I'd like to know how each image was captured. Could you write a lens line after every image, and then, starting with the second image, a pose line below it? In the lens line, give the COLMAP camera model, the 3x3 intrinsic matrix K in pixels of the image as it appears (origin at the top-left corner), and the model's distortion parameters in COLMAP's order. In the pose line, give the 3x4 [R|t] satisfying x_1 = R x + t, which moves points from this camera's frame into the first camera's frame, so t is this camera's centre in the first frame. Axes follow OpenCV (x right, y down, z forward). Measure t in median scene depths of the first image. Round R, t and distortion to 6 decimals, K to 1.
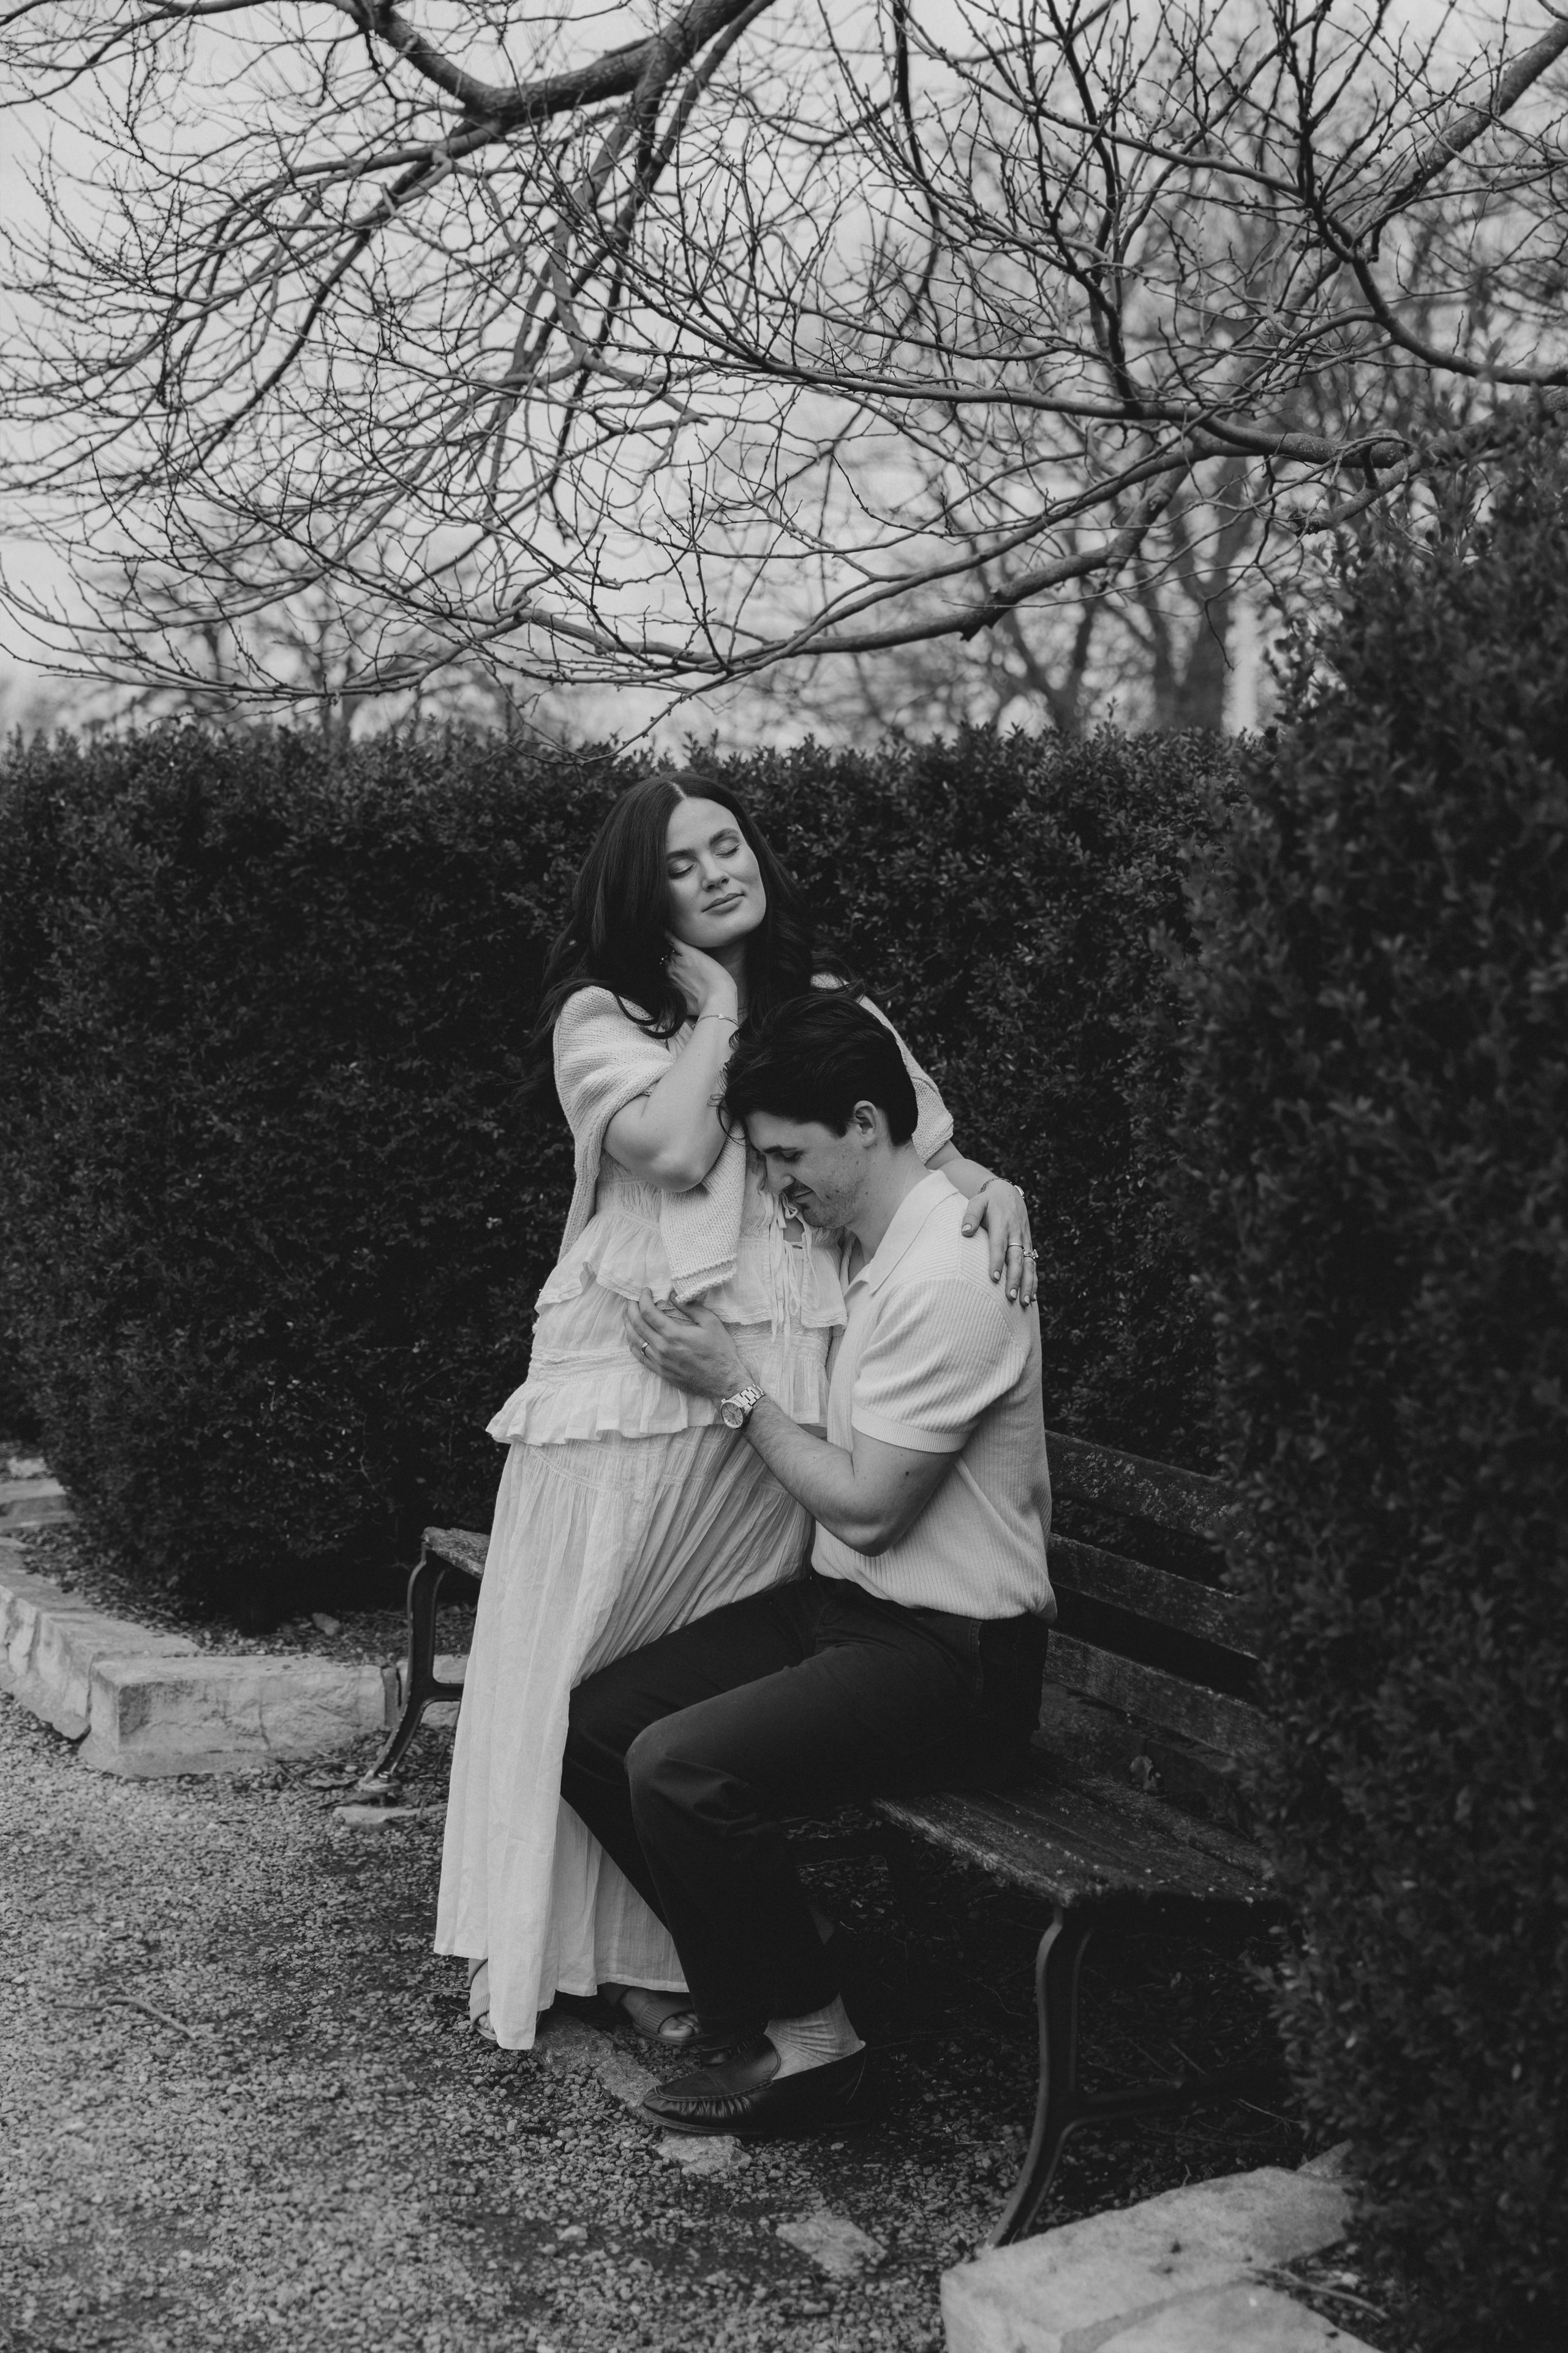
lens RADIAL K [[3267.9, 0, 784.0], [0, 3267.9, 1176.5], [0, 0, 1]] dist [-0.026906, 0.006647]
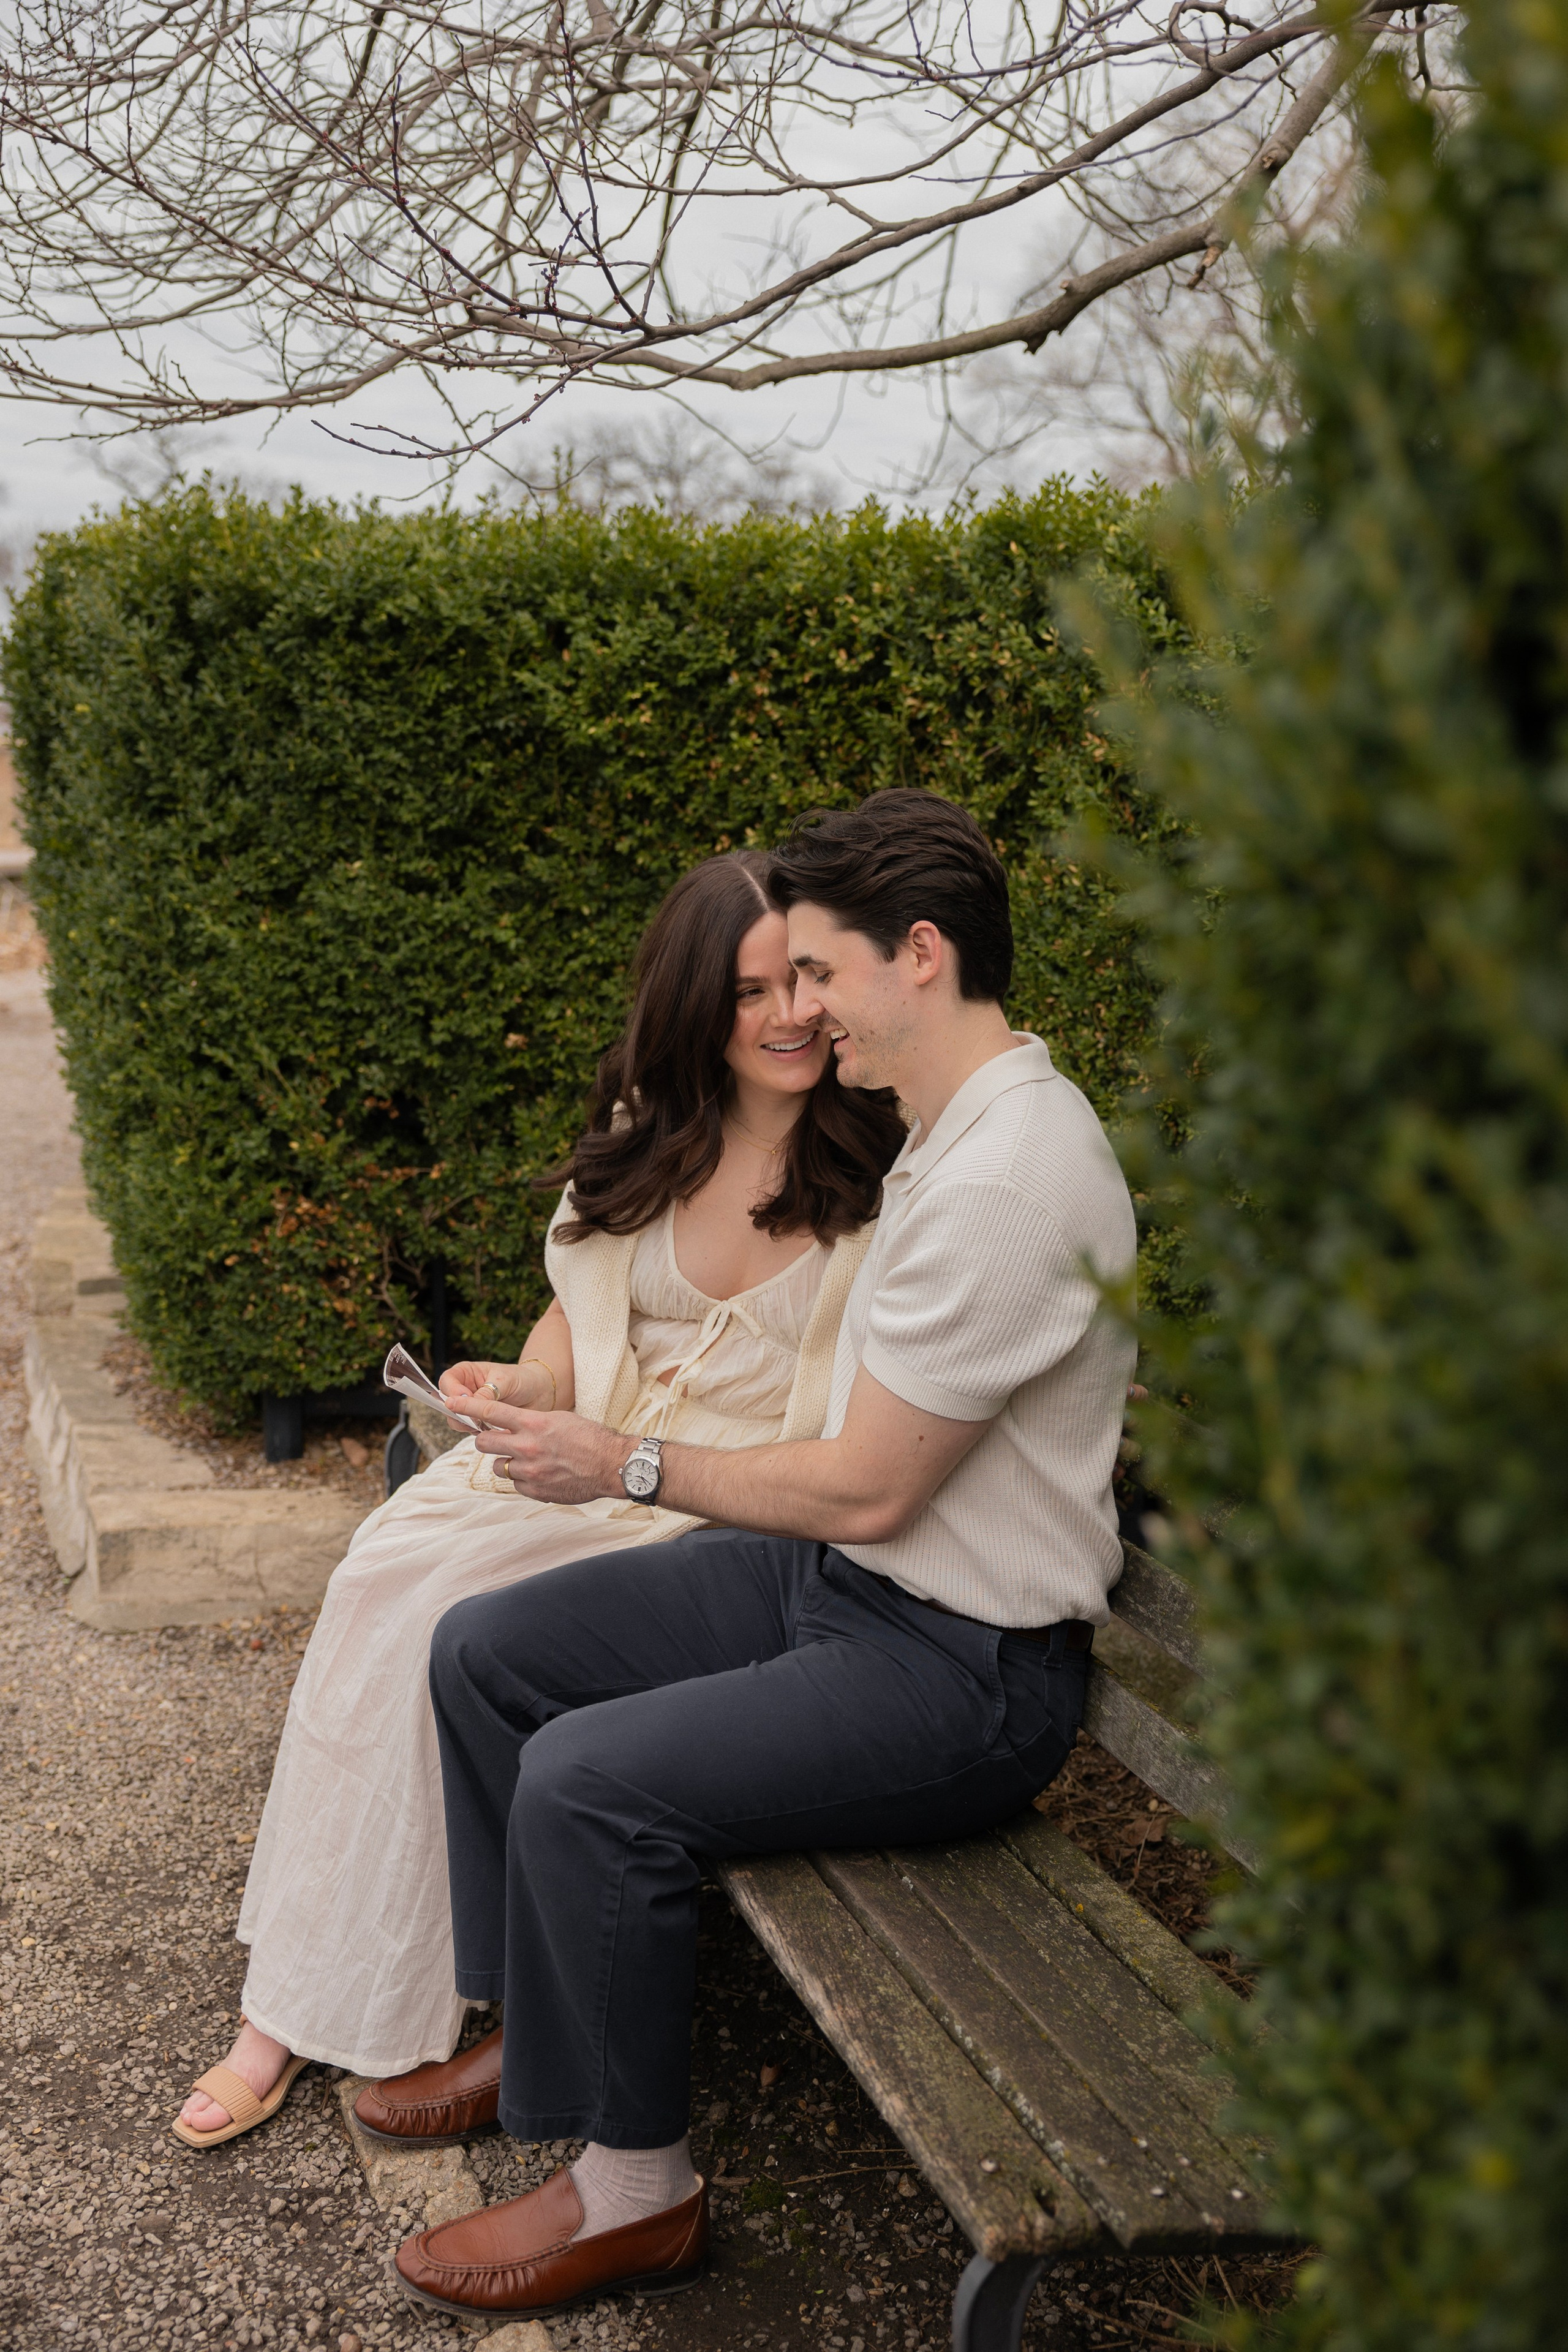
lens RADIAL K [[2356.5, 0, 784.0], [0, 2356.5, 1176.0], [0, 0, 1]] dist [0.008655, 0.023246]
pose [[0.994886, 0.029256, -0.096674, 0.053449], [-0.019263, 0.994524, 0.102723, -0.018094], [0.099150, -0.100335, 0.990001, 0.361915]]
